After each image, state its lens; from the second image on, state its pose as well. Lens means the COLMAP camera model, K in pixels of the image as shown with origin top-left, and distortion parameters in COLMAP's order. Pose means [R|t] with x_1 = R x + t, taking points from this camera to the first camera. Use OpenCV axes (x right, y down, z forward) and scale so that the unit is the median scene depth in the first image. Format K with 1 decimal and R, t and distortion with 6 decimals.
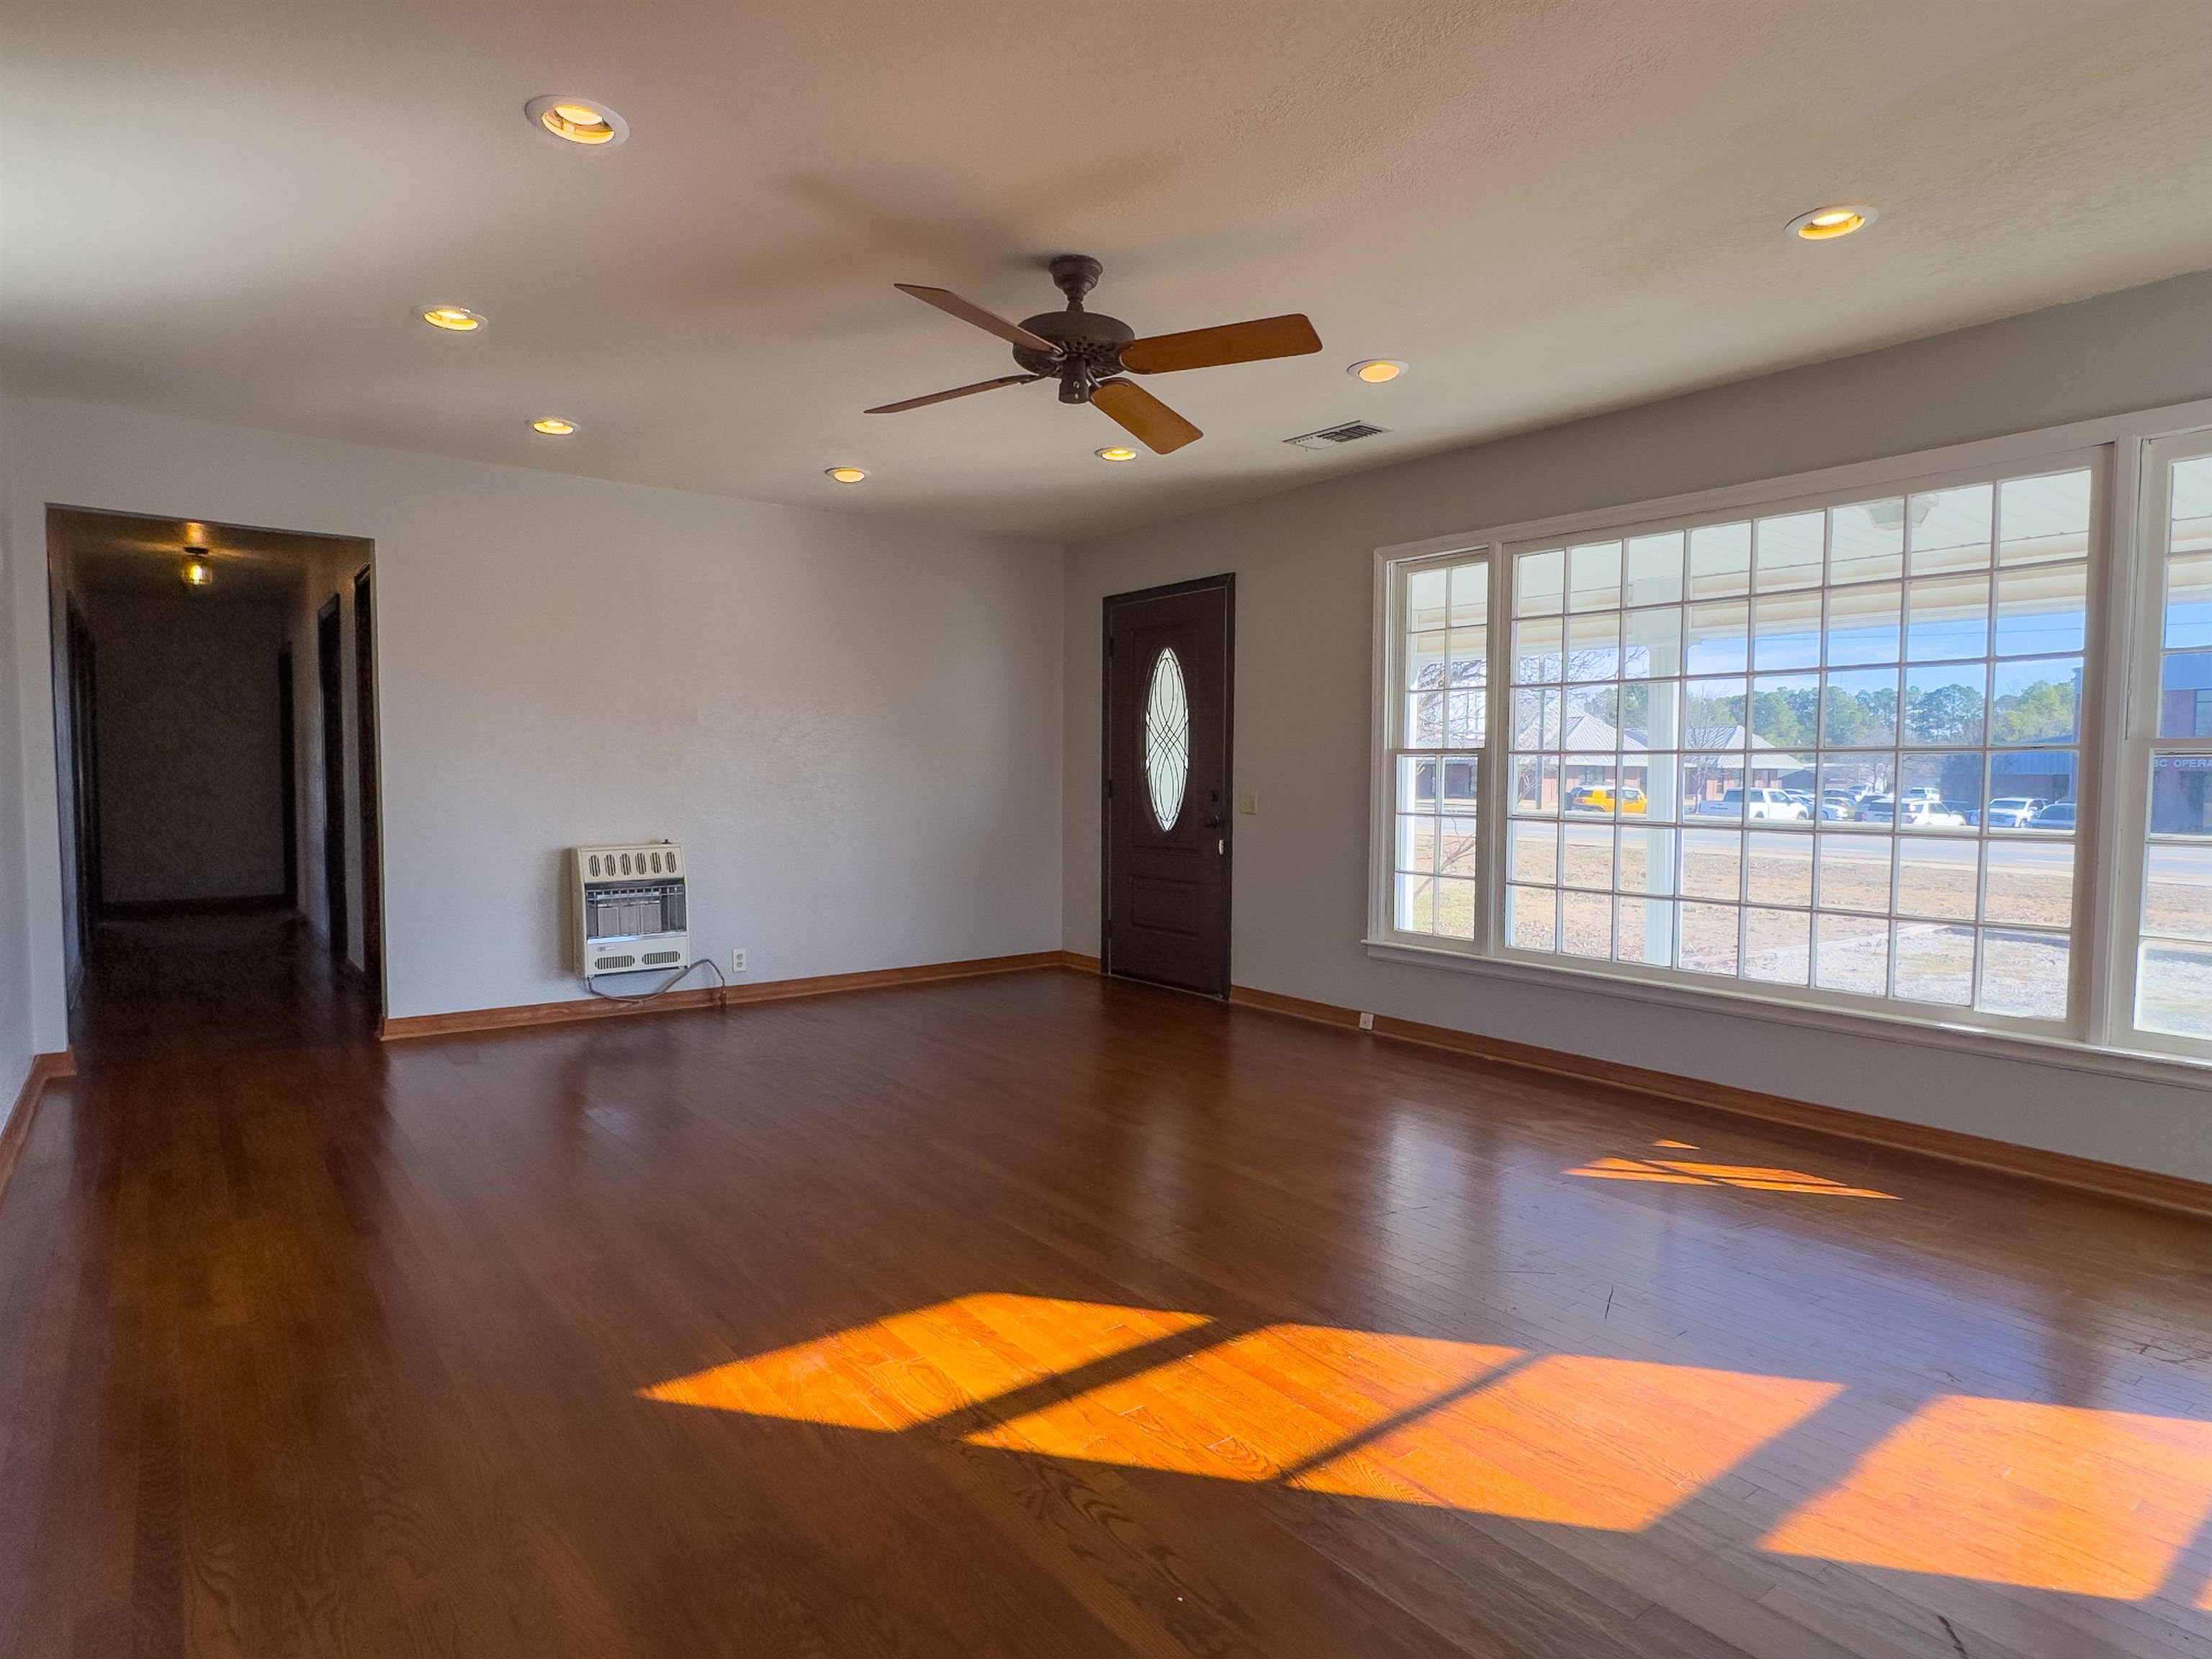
lens RADIAL K [[1225.9, 0, 1101.8], [0, 1225.9, 833.9], [0, 0, 1]] dist [-0.011140, 0.000225]
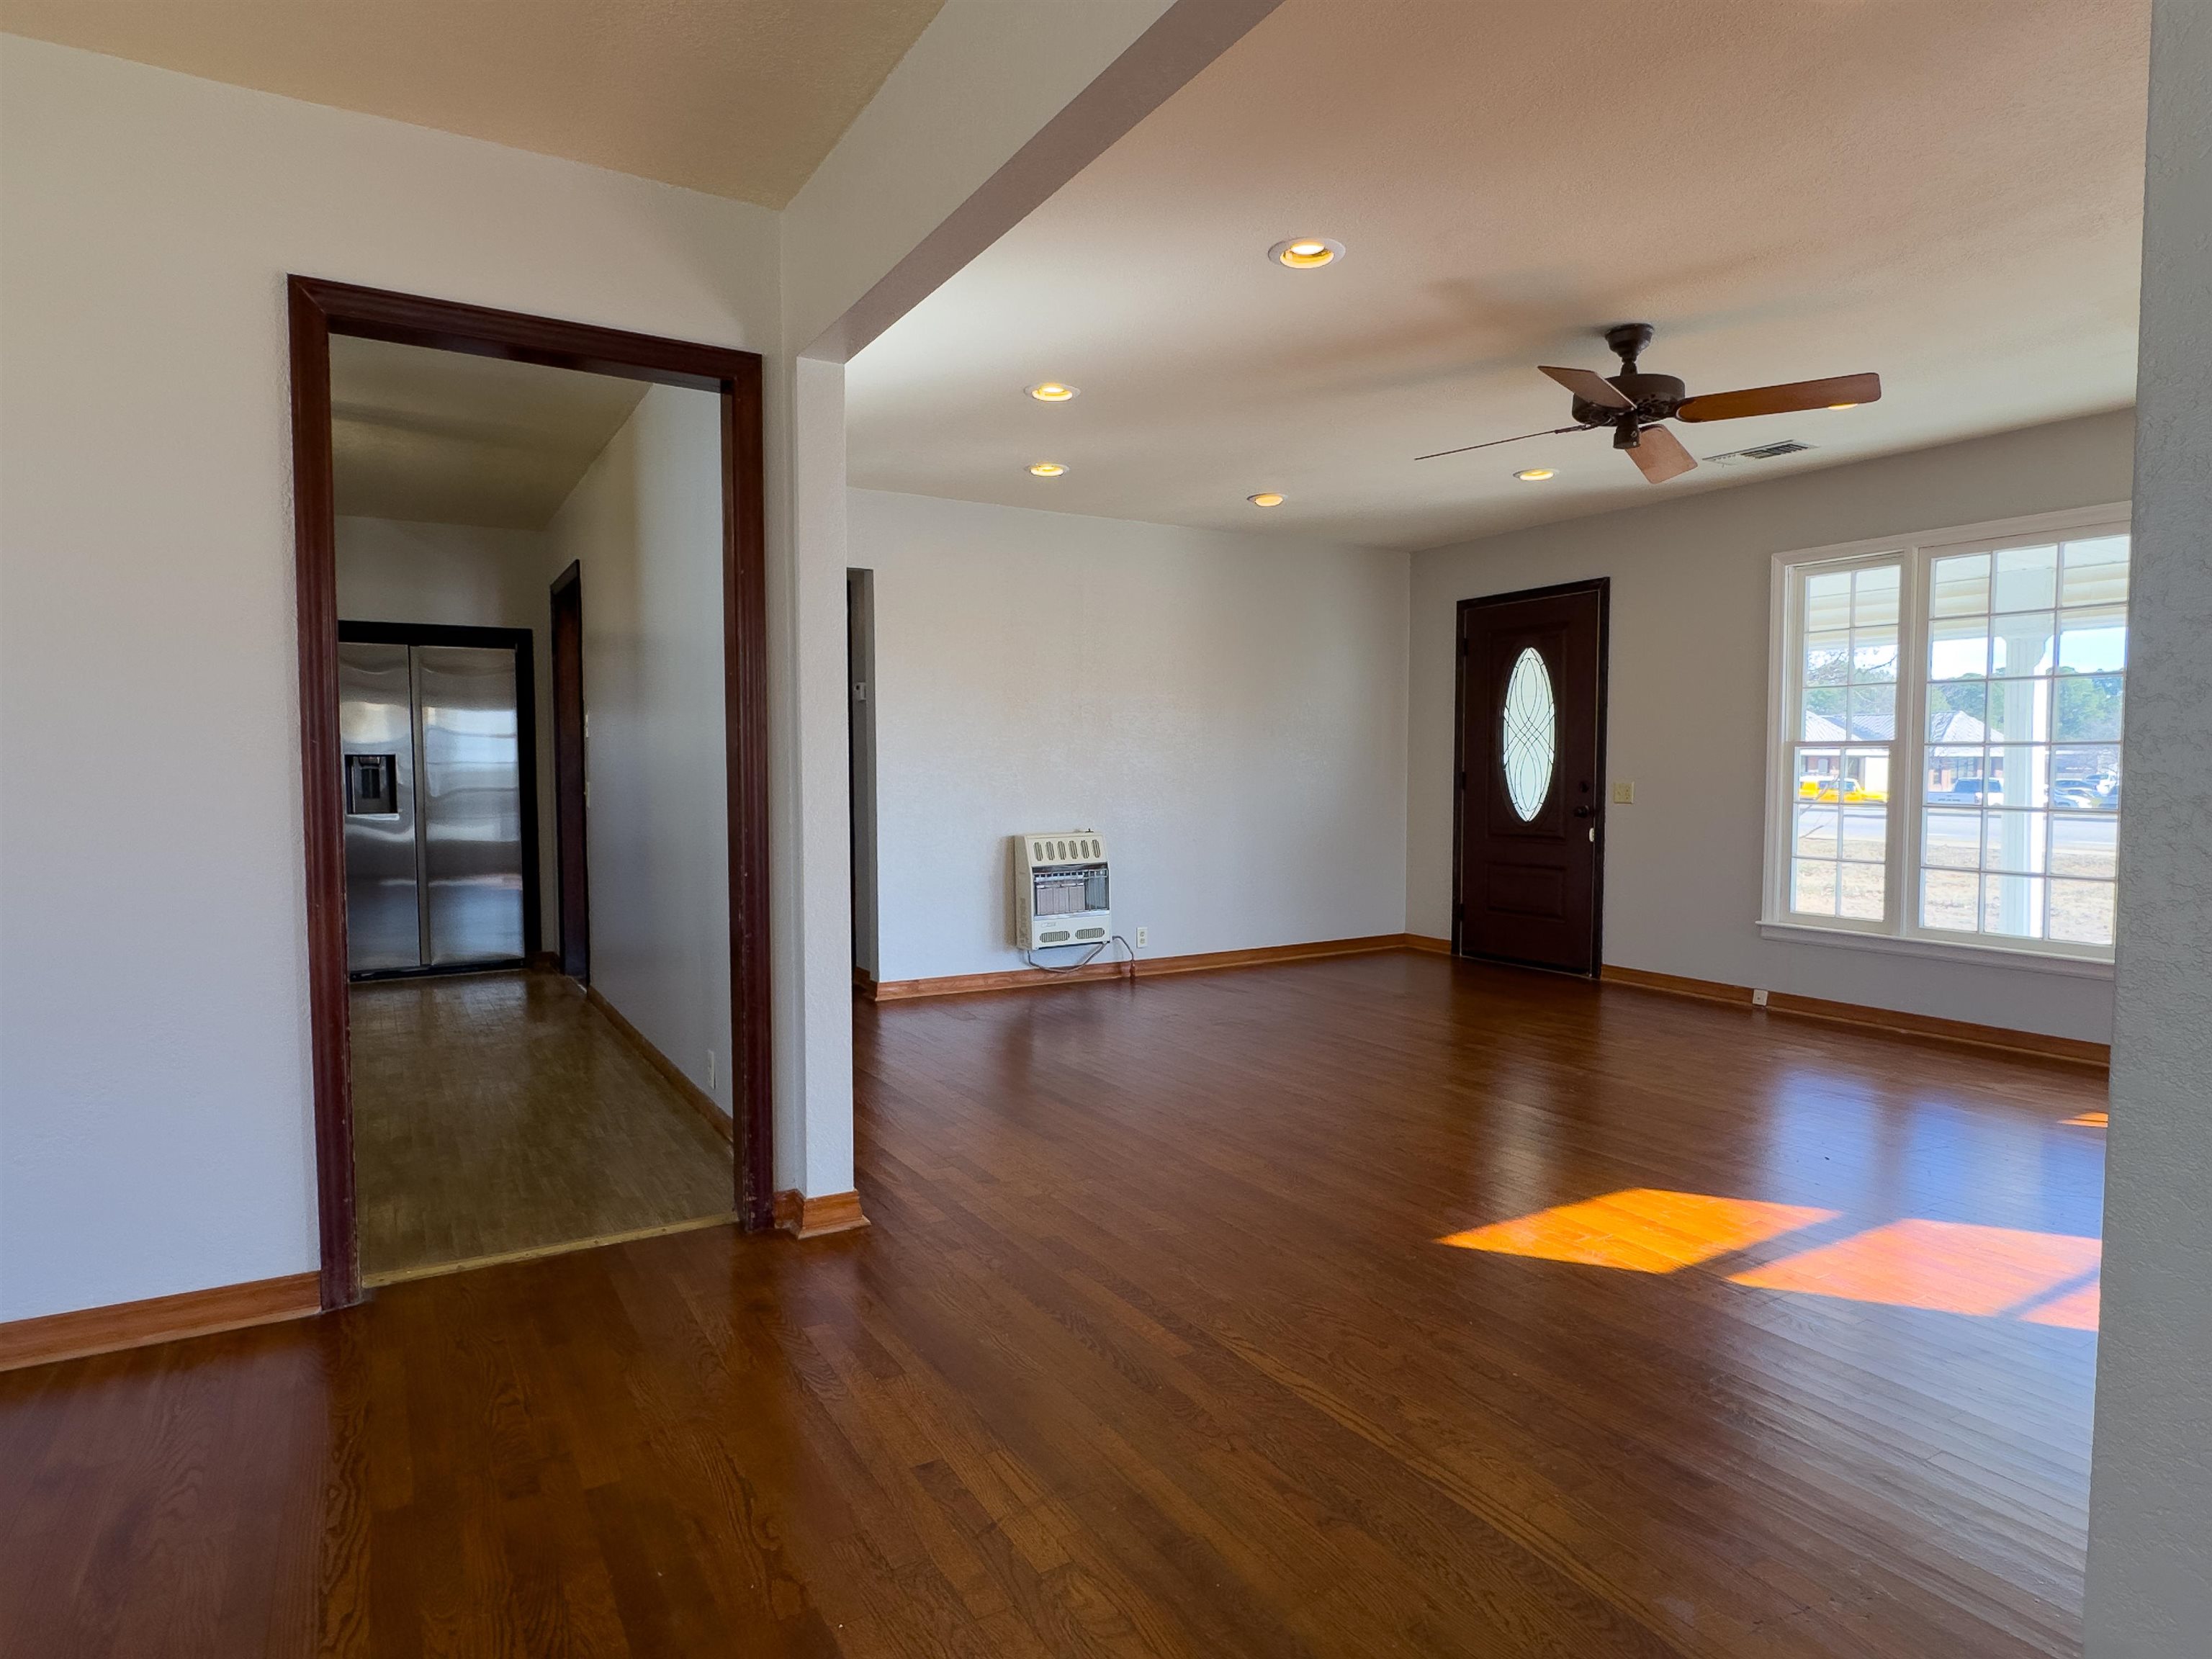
lens RADIAL K [[1247.3, 0, 1101.1], [0, 1247.3, 835.0], [0, 0, 1]] dist [0.000361, -0.000099]
pose [[0.993107, -0.000791, -0.117210, -0.224907], [0.001309, 0.999990, 0.004349, 0.005967], [0.117205, -0.004473, 0.993098, -0.144192]]
